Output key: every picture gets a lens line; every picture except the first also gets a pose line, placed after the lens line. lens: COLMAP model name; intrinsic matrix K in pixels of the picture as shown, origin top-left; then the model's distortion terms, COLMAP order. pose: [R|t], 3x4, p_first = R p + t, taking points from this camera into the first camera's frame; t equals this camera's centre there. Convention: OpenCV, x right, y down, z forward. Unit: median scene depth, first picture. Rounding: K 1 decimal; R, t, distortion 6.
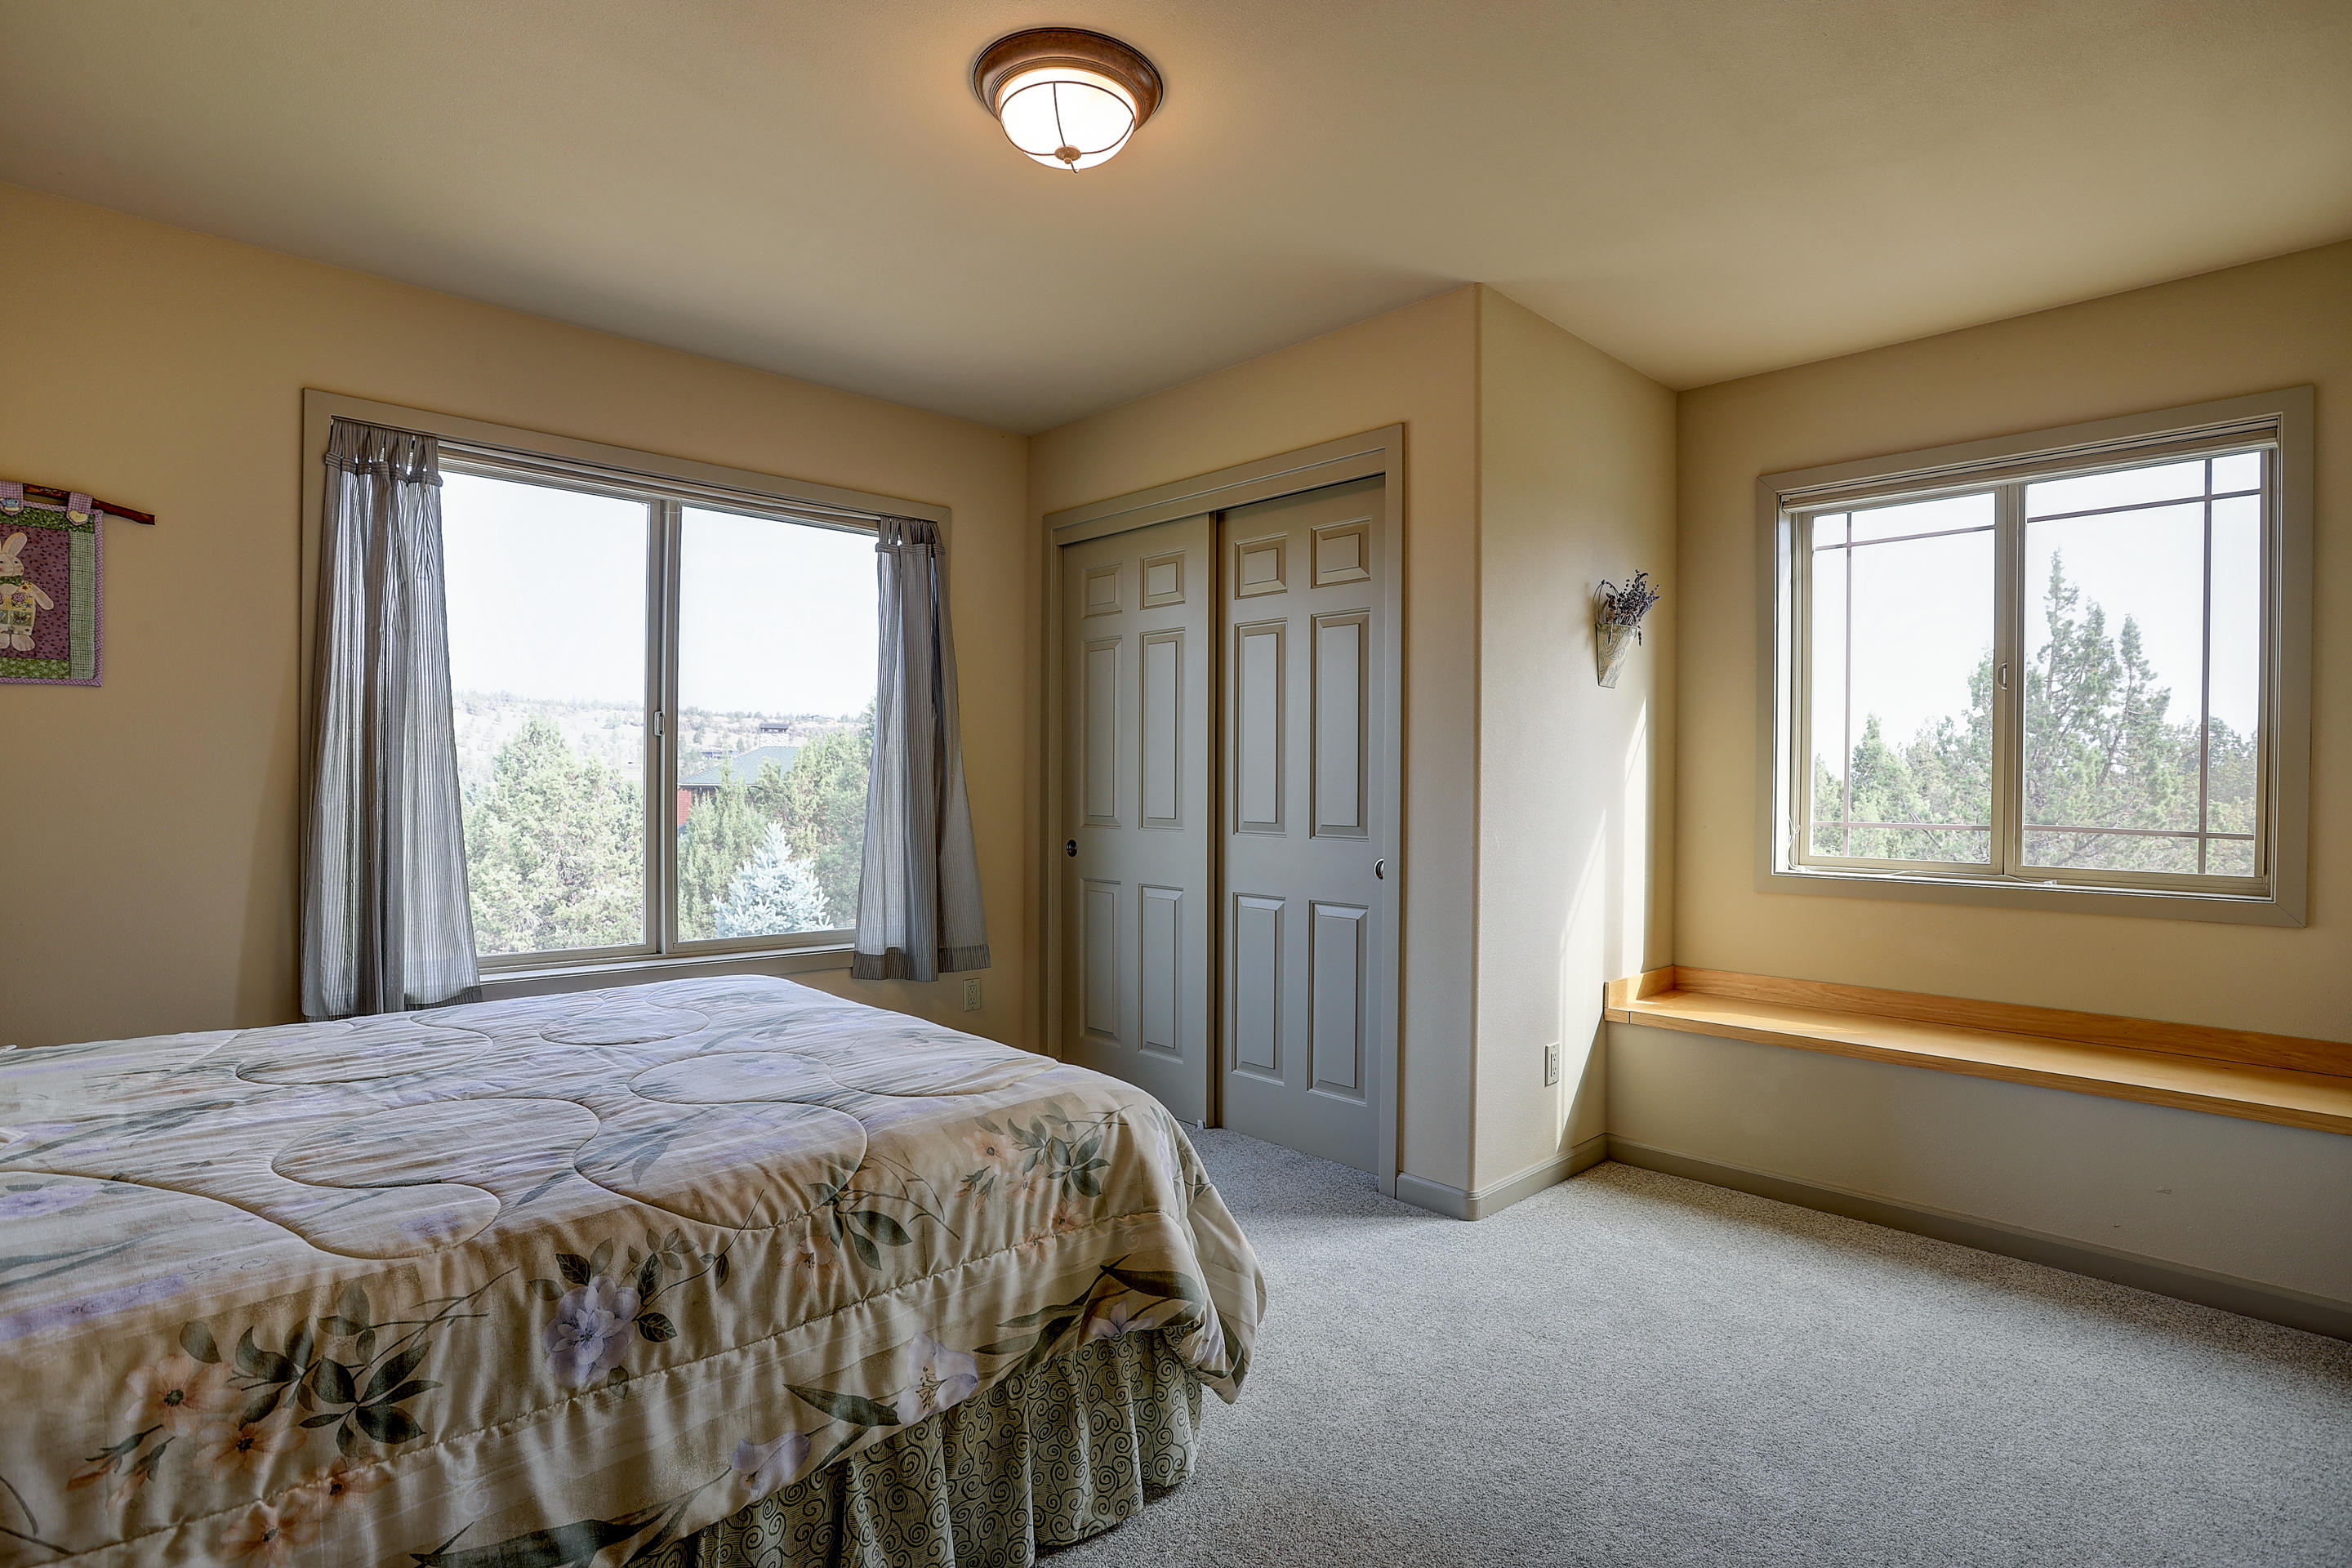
lens RADIAL K [[1175.3, 0, 1187.6], [0, 1175.3, 790.3], [0, 0, 1]] dist [-0.071149, 0.030411]
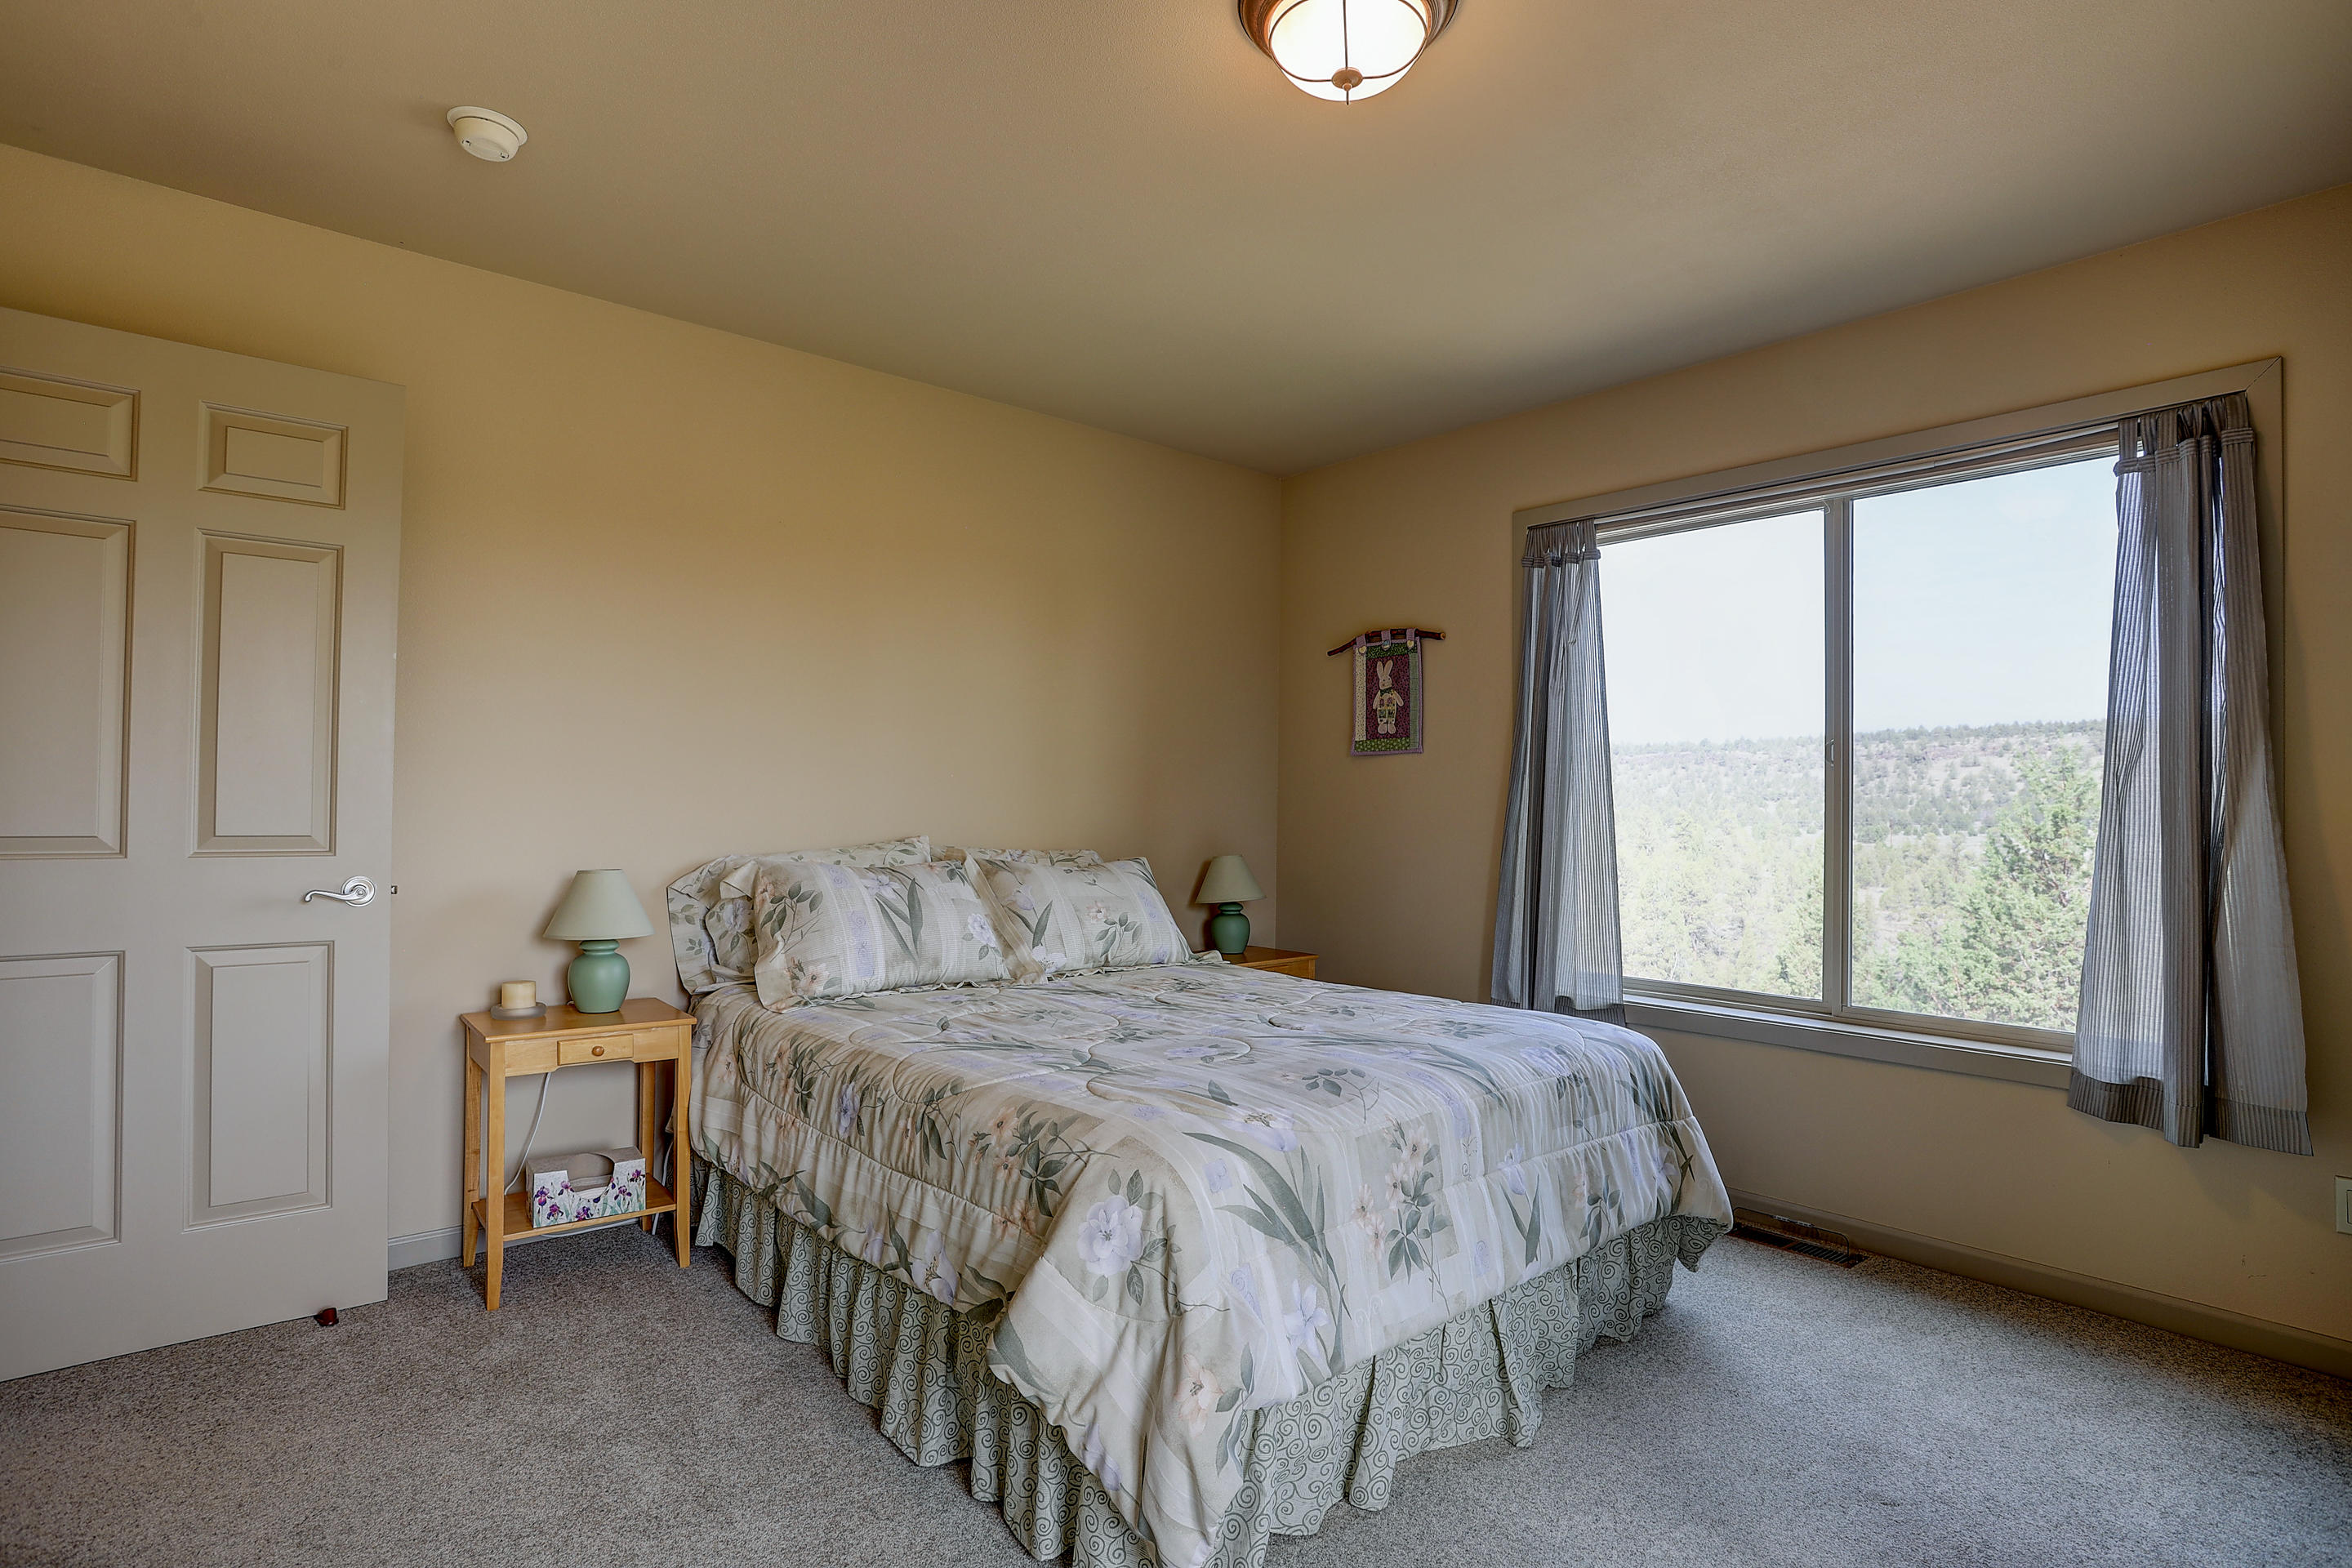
lens RADIAL K [[1175.3, 0, 1187.6], [0, 1175.3, 790.3], [0, 0, 1]] dist [-0.071149, 0.030411]
pose [[-0.055804, -0.022423, -0.998190, 0.638543], [-0.018246, 0.999604, -0.021434, -0.002170], [0.998275, 0.017017, -0.056191, 0.800738]]
